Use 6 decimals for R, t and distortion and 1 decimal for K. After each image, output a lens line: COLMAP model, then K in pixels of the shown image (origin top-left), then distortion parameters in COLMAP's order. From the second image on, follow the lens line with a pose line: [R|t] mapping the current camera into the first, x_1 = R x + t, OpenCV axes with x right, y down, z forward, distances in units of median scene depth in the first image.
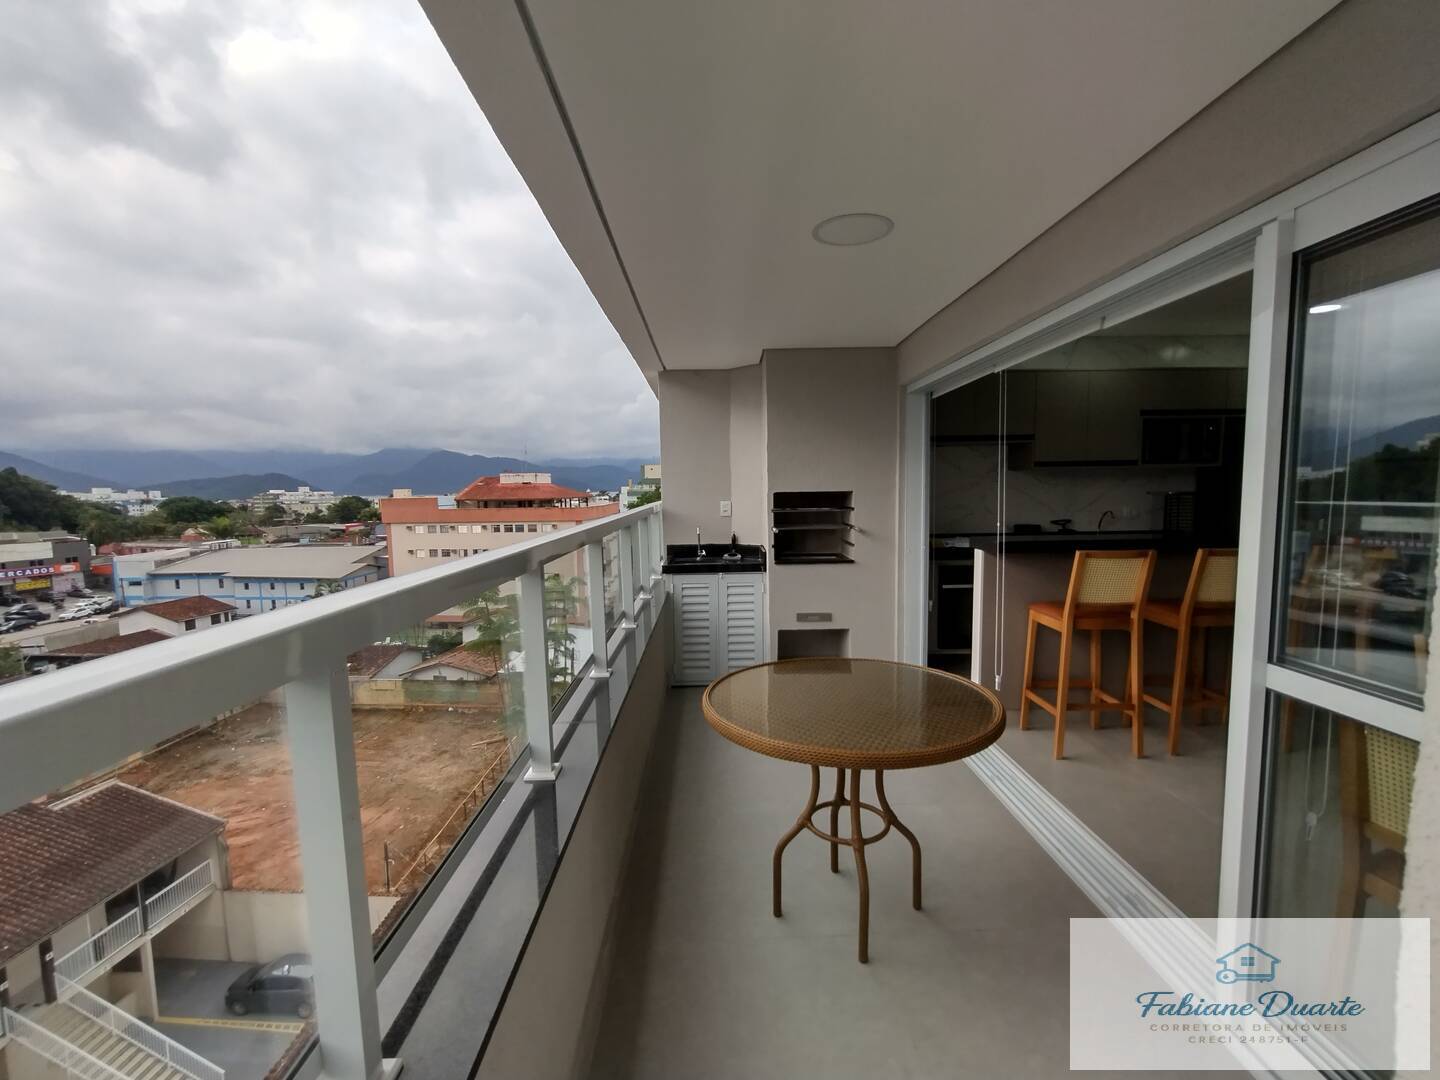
lens RADIAL K [[651.9, 0, 728.2], [0, 651.9, 549.1], [0, 0, 1]] dist [-0.006454, 0.002355]
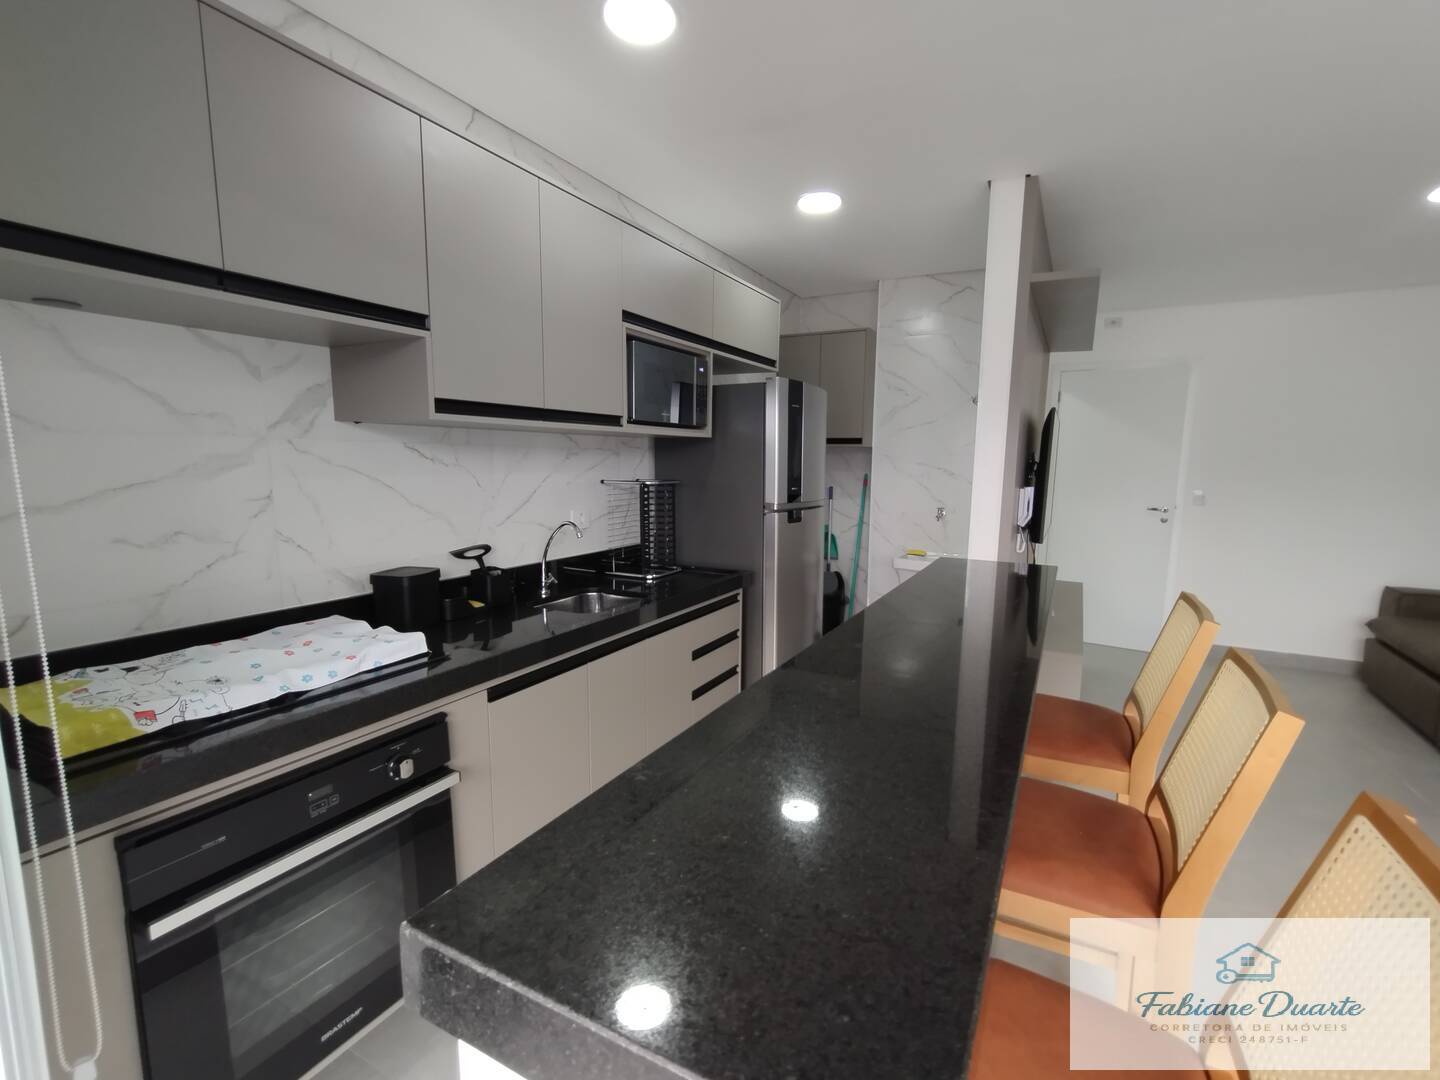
lens RADIAL K [[651.9, 0, 727.6], [0, 651.9, 552.7], [0, 0, 1]] dist [-0.006454, 0.002355]
pose [[0.497772, -0.101433, 0.861356, 0.024446], [0.061086, 0.994771, 0.081843, -0.007079], [-0.865154, 0.011877, 0.501366, 0.068989]]
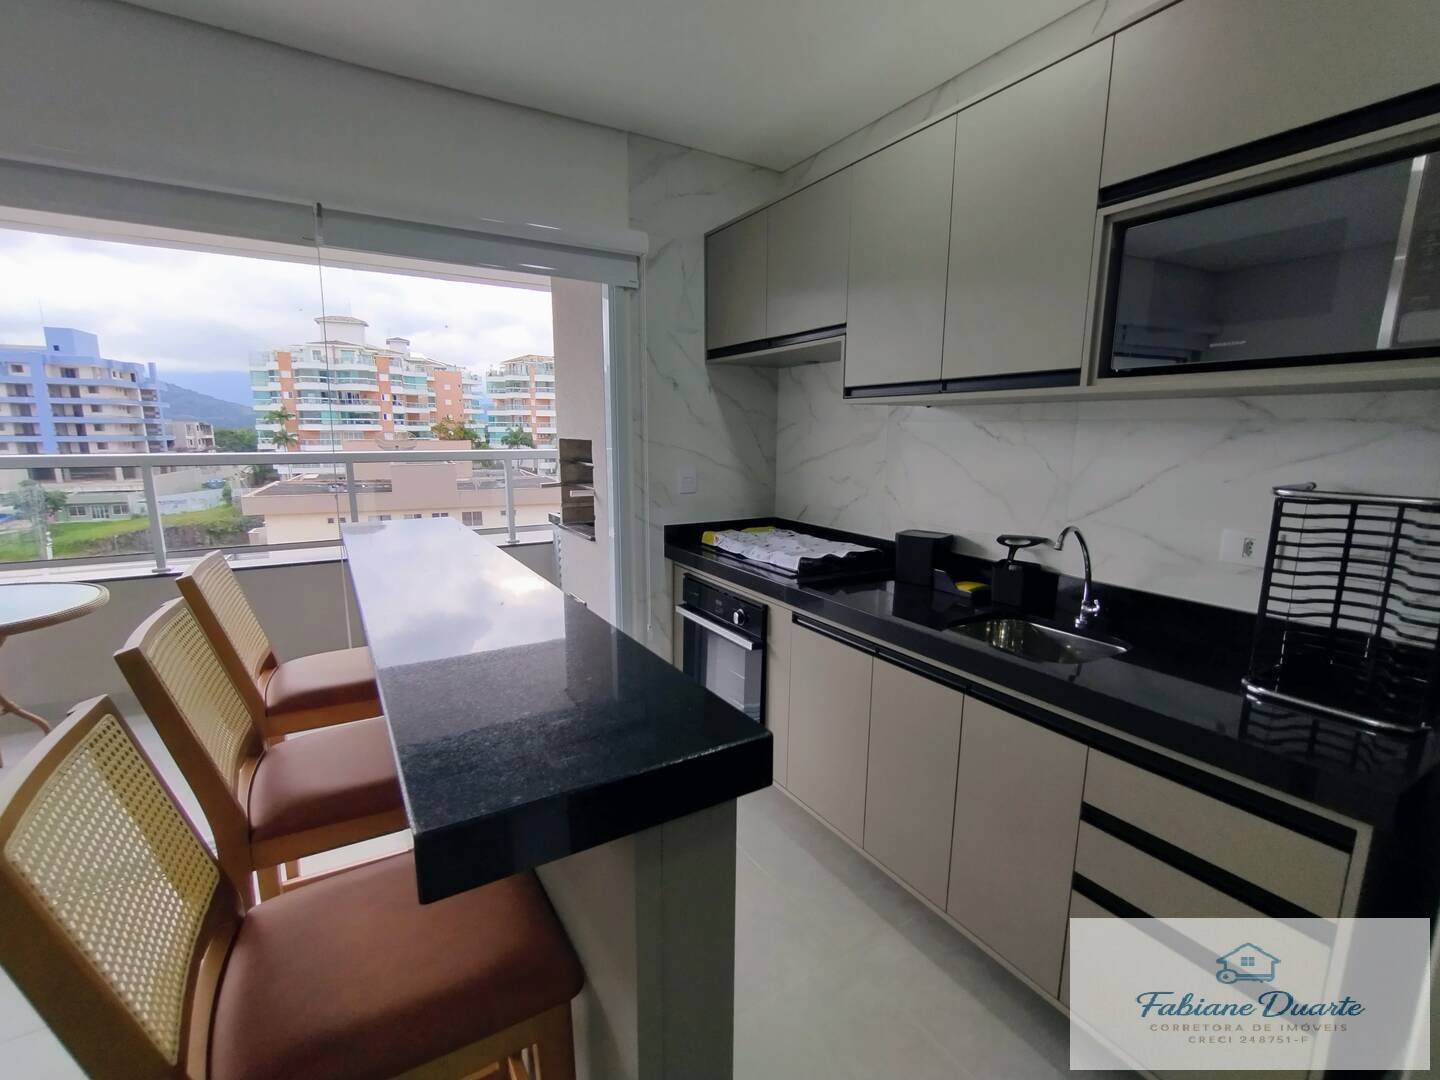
lens RADIAL K [[651.9, 0, 730.2], [0, 651.9, 551.3], [0, 0, 1]] dist [-0.006454, 0.002355]
pose [[0.499442, 0.178601, -0.847738, 0.080961], [-0.098760, 0.983878, 0.149100, -0.008197], [0.860700, 0.009256, 0.509029, 0.070670]]
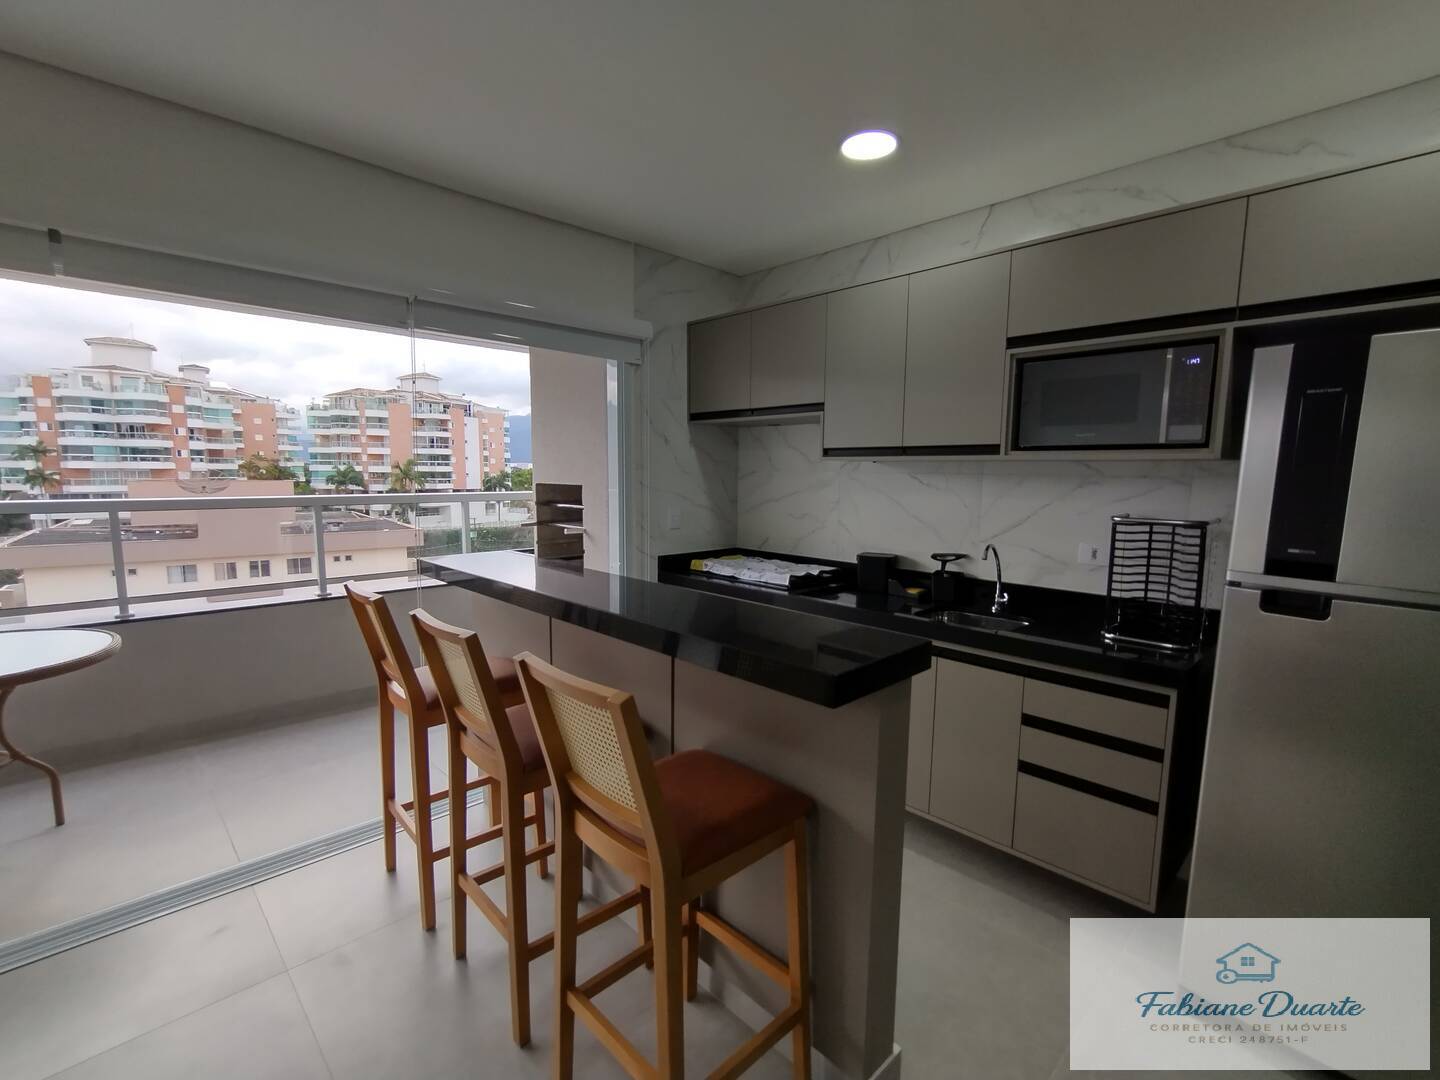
lens RADIAL K [[651.9, 0, 729.1], [0, 651.9, 551.6], [0, 0, 1]] dist [-0.006454, 0.002355]
pose [[0.680650, 0.114023, -0.723681, 0.084154], [-0.092374, 0.993287, 0.069621, -0.007258], [0.726762, 0.019462, 0.686614, 0.052636]]
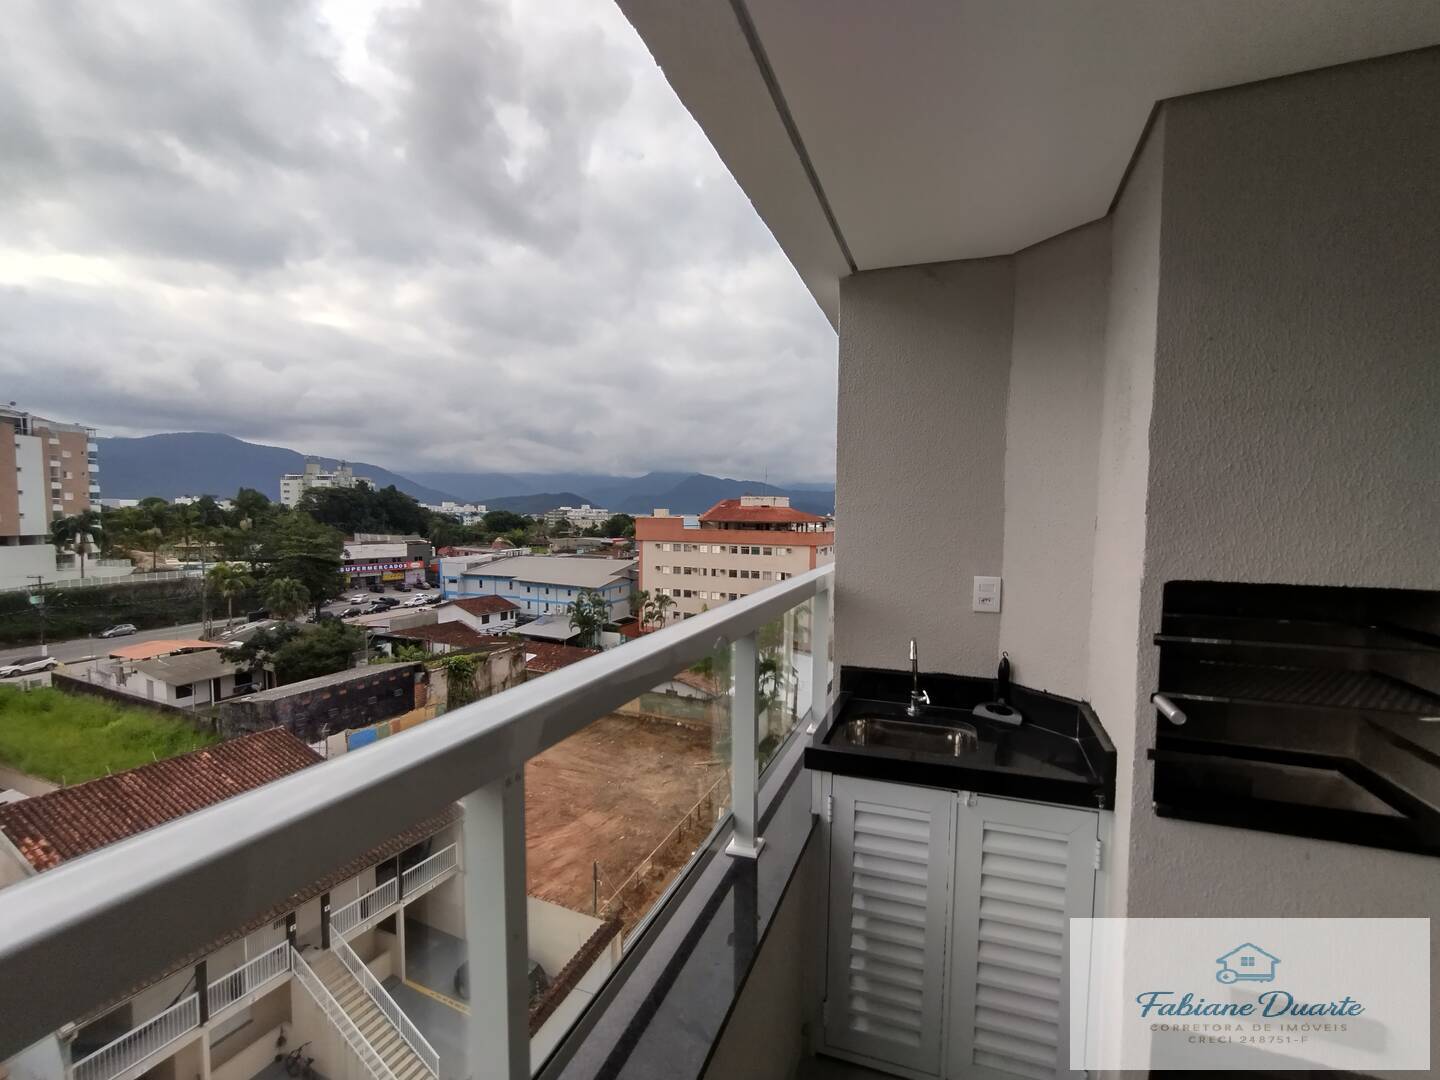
lens RADIAL K [[651.9, 0, 729.7], [0, 651.9, 552.8], [0, 0, 1]] dist [-0.006454, 0.002355]
pose [[0.934624, 0.047287, -0.352478, -0.001245], [-0.058467, 0.998066, -0.021133, -0.007416], [0.350797, 0.040360, 0.935581, 0.059033]]
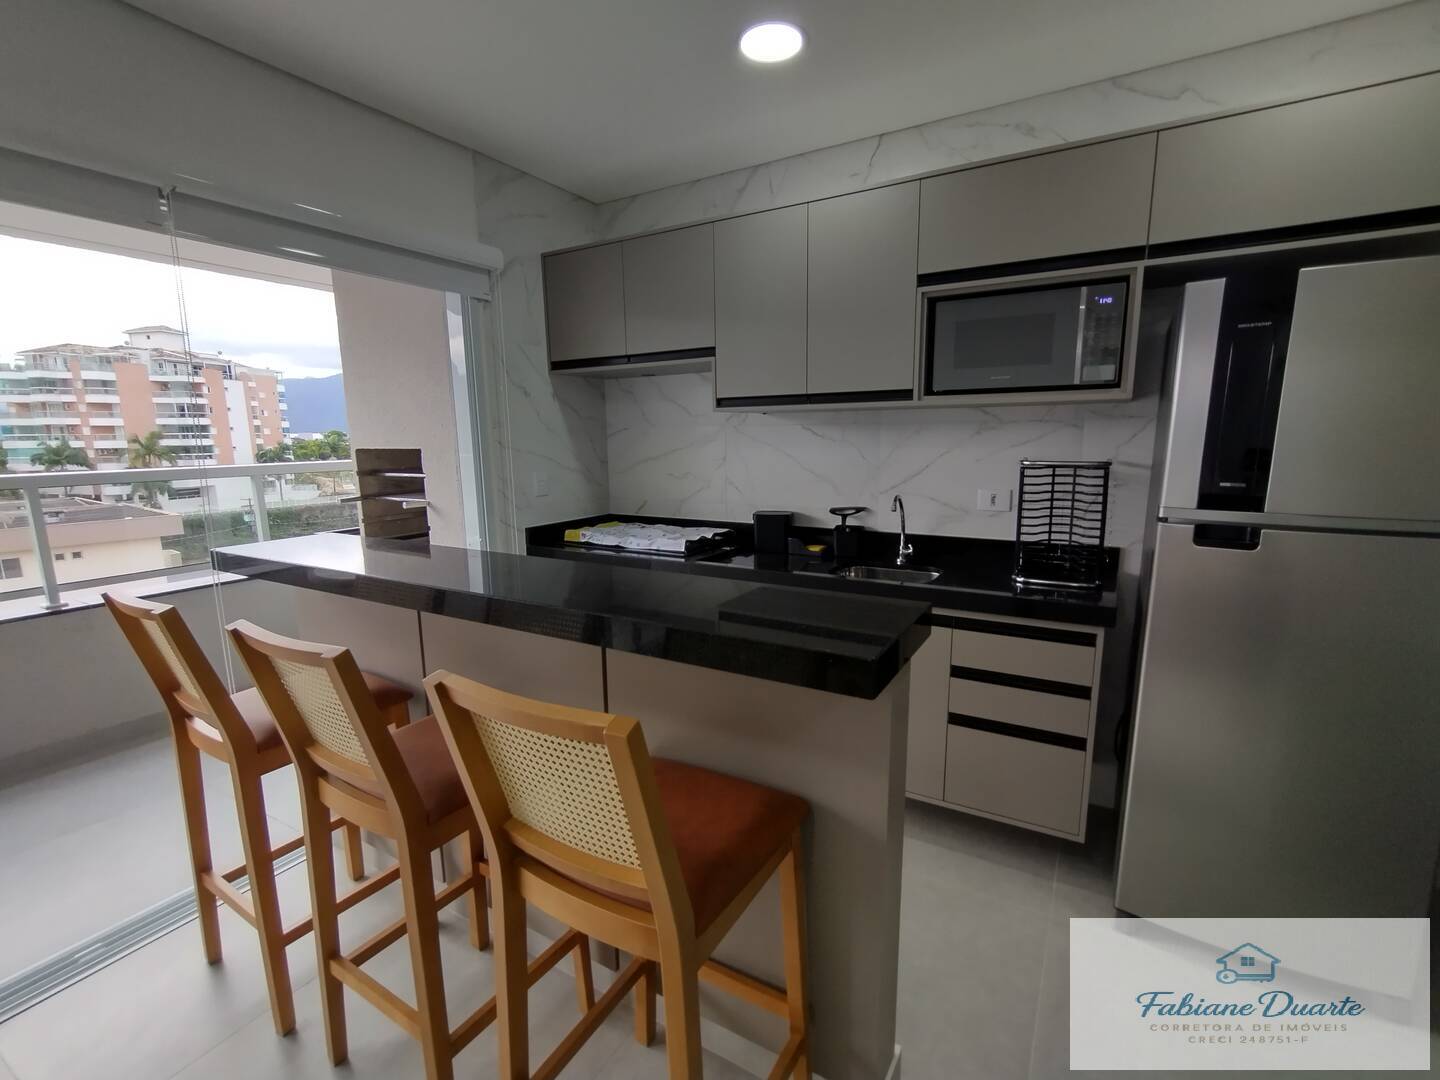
lens RADIAL K [[651.9, 0, 729.2], [0, 651.9, 550.7], [0, 0, 1]] dist [-0.006454, 0.002355]
pose [[0.849610, 0.099500, -0.517941, 0.076133], [-0.053310, 0.993215, 0.103355, -0.006384], [0.524710, -0.060200, 0.849150, 0.053543]]
